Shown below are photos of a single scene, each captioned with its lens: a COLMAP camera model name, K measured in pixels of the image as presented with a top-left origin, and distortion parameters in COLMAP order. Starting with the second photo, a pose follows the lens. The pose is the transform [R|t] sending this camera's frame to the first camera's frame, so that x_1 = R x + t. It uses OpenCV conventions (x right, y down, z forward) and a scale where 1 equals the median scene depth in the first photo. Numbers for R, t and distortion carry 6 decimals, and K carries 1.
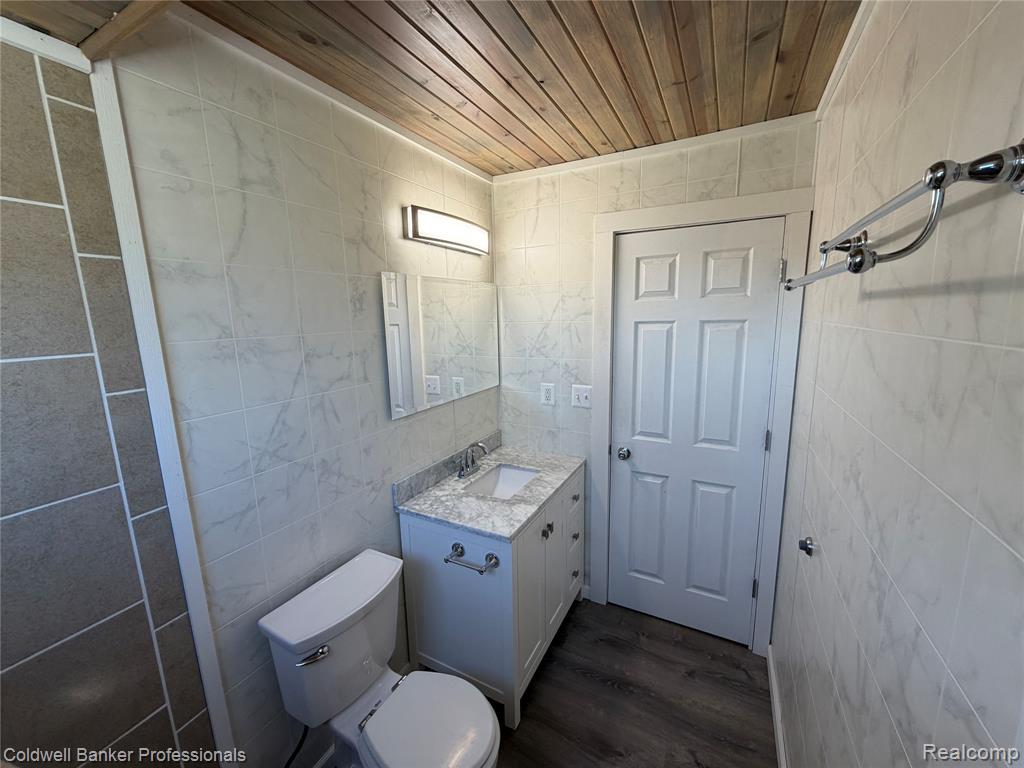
lens RADIAL K [[406.1, 0, 512.8], [0, 406.1, 383.9], [0, 0, 1]] dist [-0.000773, -0.000788]
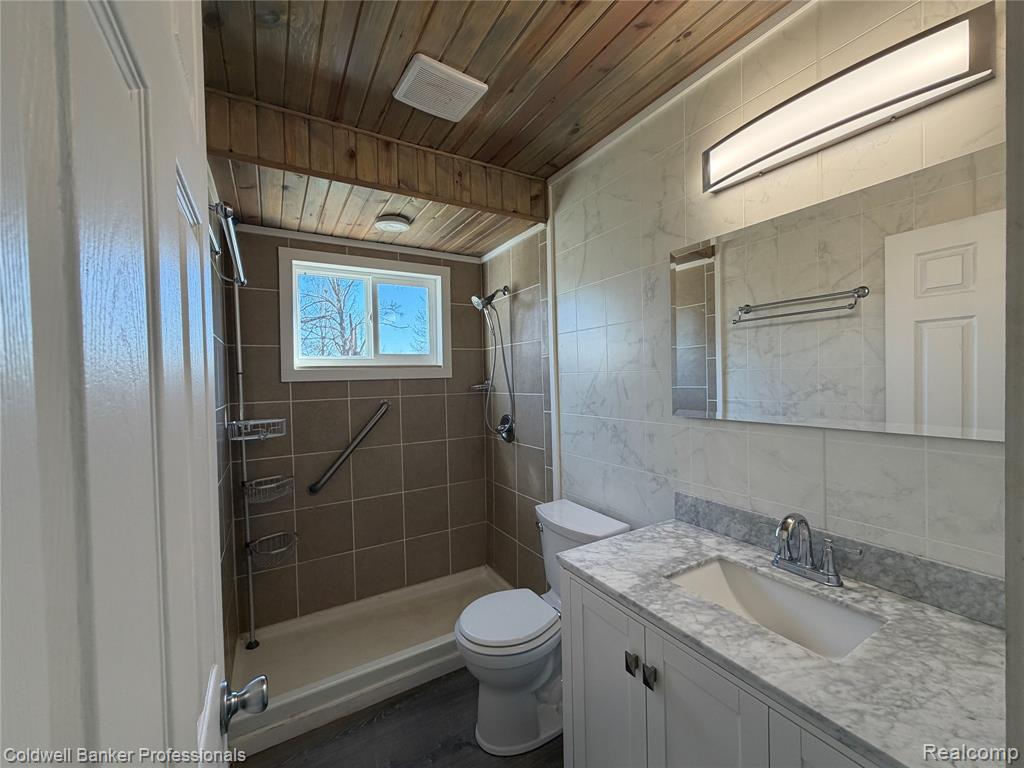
lens RADIAL K [[406.1, 0, 512.2], [0, 406.1, 384.8], [0, 0, 1]] dist [-0.000773, -0.000788]
pose [[-0.520939, 0.045318, -0.852390, 0.635958], [-0.115886, 0.985589, 0.123224, -0.043975], [0.845691, 0.162972, -0.508180, 1.135566]]
